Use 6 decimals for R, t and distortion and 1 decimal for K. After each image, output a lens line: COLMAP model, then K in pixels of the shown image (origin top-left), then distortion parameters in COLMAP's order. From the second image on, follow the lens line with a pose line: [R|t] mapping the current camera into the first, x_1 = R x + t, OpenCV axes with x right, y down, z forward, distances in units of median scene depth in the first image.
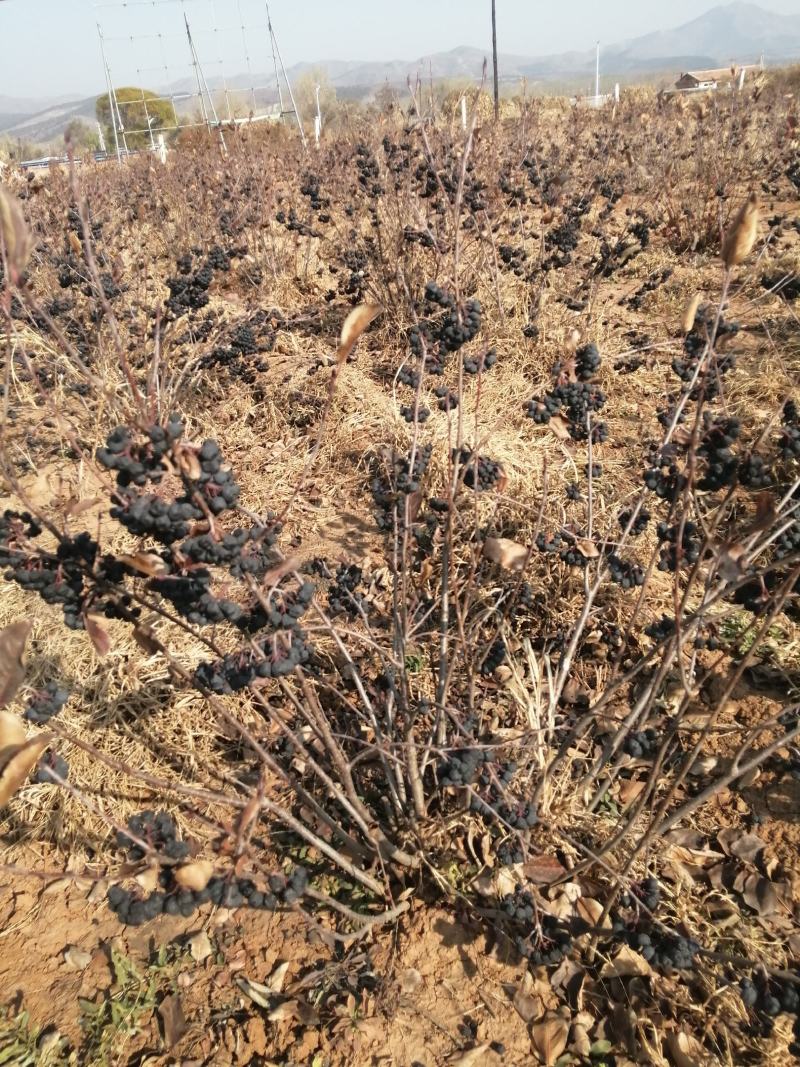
lens RADIAL K [[855.7, 0, 400.4], [0, 855.7, 507.0], [0, 0, 1]] dist [0.038226, -0.106653]
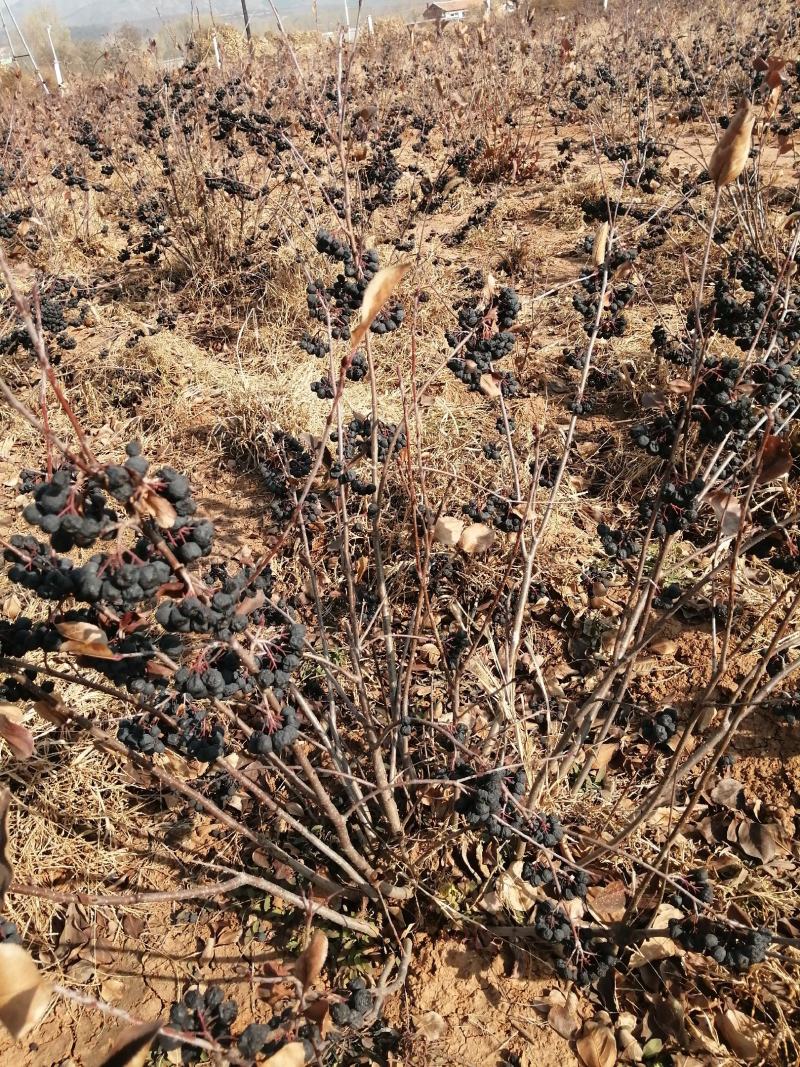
lens RADIAL K [[855.7, 0, 400.4], [0, 855.7, 507.0], [0, 0, 1]] dist [0.038226, -0.106653]
pose [[0.965757, -0.144525, 0.215466, -0.106168], [0.131485, 0.988571, 0.073752, -0.040933], [-0.223662, -0.042896, 0.973722, 0.129709]]
